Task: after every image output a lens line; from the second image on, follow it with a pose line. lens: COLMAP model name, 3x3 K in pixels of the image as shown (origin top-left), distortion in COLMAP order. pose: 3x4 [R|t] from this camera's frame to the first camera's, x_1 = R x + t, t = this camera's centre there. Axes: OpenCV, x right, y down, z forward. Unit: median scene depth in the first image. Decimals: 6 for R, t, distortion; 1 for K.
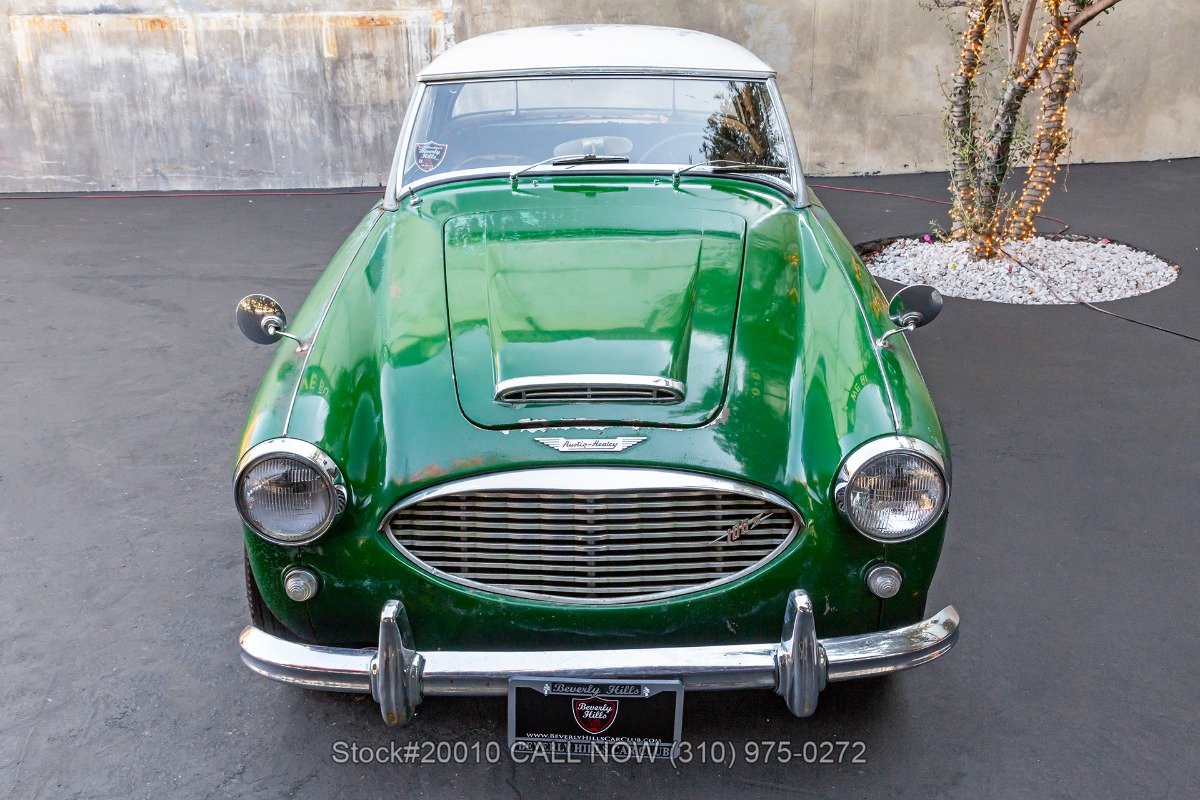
lens RADIAL K [[1107.5, 0, 600.0], [0, 1107.5, 400.0], [0, 0, 1]] dist [-0.003404, -0.000292]
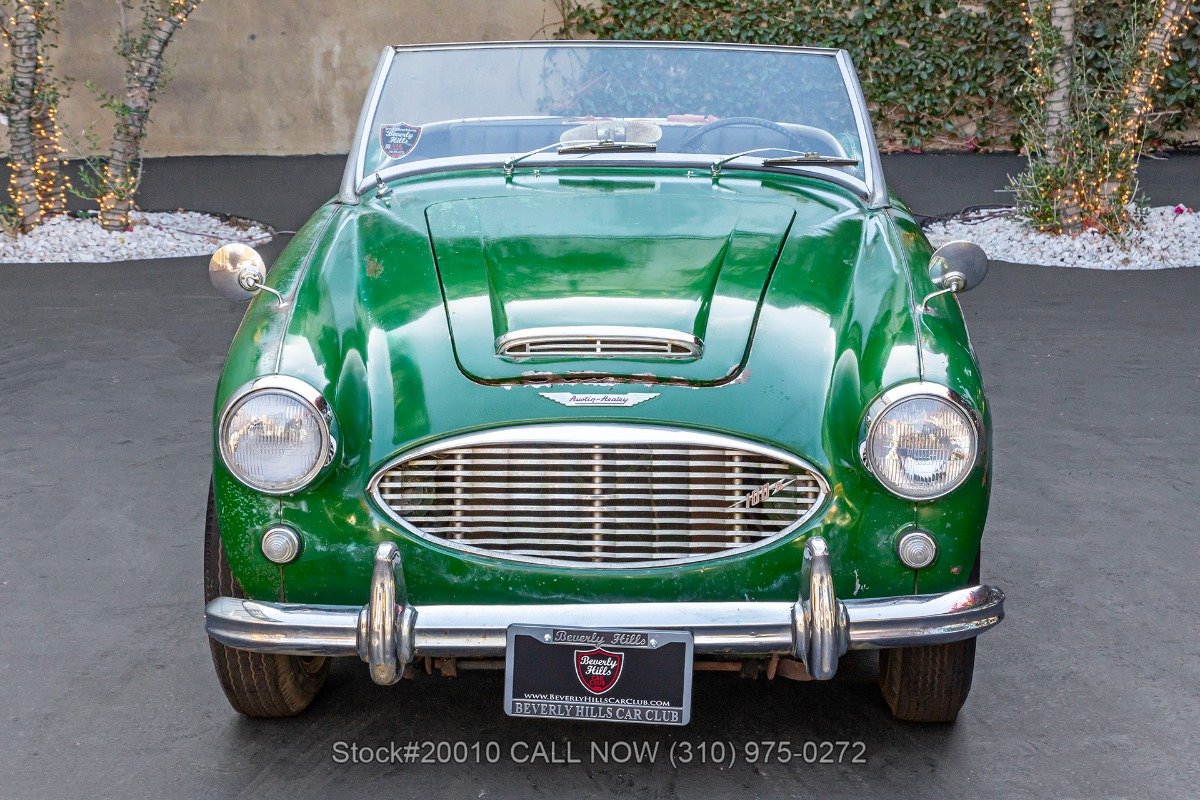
lens RADIAL K [[2209.8, 0, 612.3], [0, 2209.8, 395.7], [0, 0, 1]] dist [0.265850, -0.033135]
pose [[0.999849, 0.015344, -0.008210, 0.017699], [-0.016469, 0.986737, -0.161490, 0.336210], [0.005623, 0.161601, 0.986840, -0.831597]]
